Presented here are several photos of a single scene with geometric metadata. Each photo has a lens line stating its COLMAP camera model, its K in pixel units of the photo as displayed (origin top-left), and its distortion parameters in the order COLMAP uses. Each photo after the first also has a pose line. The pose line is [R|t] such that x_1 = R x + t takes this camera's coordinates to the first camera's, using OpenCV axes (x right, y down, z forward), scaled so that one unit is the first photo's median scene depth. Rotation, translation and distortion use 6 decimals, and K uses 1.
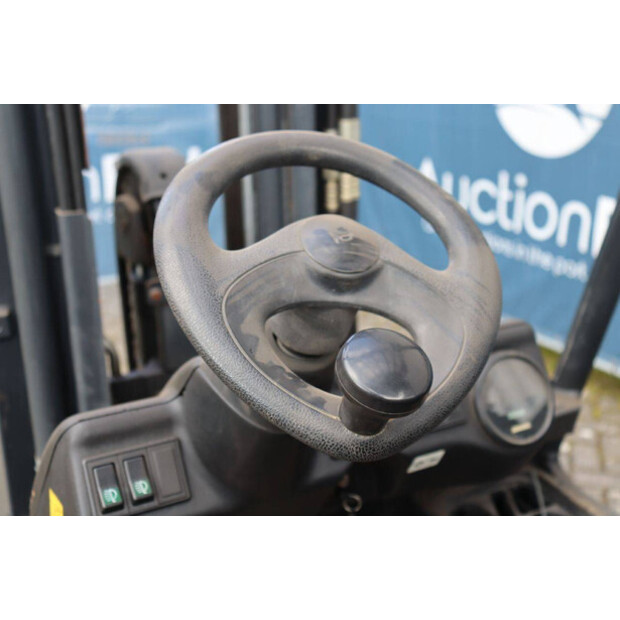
lens RADIAL K [[861.5, 0, 322.3], [0, 861.5, 310.0], [0, 0, 1]] dist [0.075845, 0.000000]
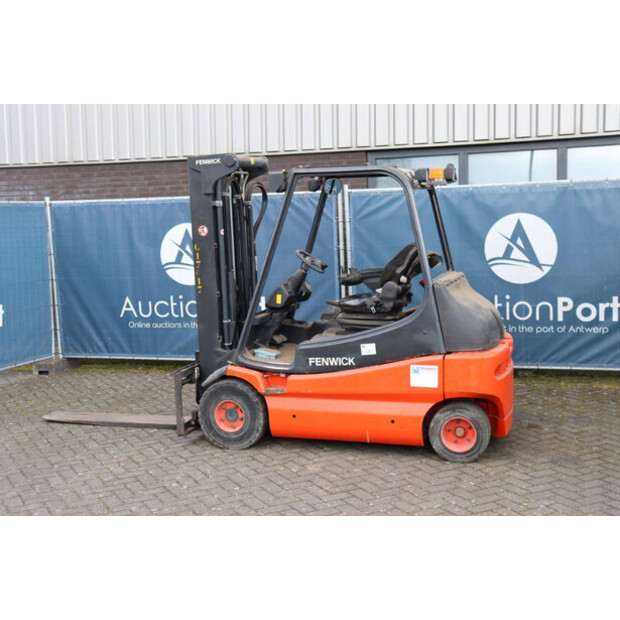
lens RADIAL K [[861.5, 0, 305.6], [0, 861.5, 307.3], [0, 0, 1]] dist [0.075845, 0.000000]
pose [[0.751291, -0.091917, 0.653539, -5.447351], [0.240559, 0.960268, -0.141483, 1.537710], [-0.614567, 0.263510, 0.743552, -5.189481]]
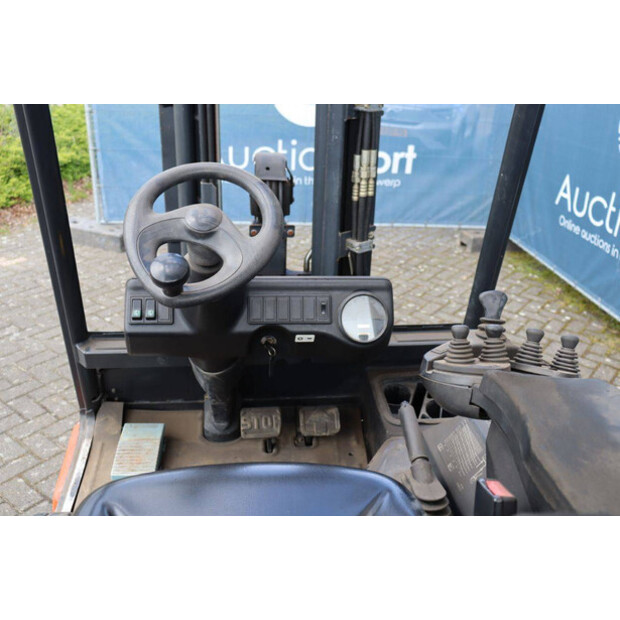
lens RADIAL K [[609.9, 0, 302.1], [0, 609.9, 295.7], [0, 0, 1]] dist [-0.062922, 0.000000]
pose [[0.911445, 0.198801, -0.360204, 0.662074], [-0.172564, 0.979498, 0.103947, -0.065351], [0.373484, -0.032584, 0.927064, -0.291447]]
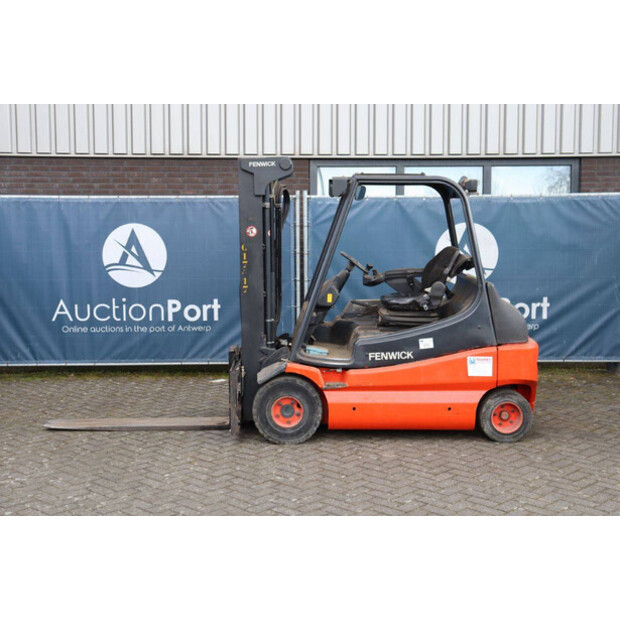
lens RADIAL K [[884.4, 0, 307.2], [0, 884.4, 305.3], [0, 0, 1]] dist [0.083582, 0.000000]
pose [[0.492067, -0.085767, 0.866322, -8.015713], [0.281792, 0.957252, -0.065287, 0.826982], [-0.823689, 0.276248, 0.495200, -3.133813]]
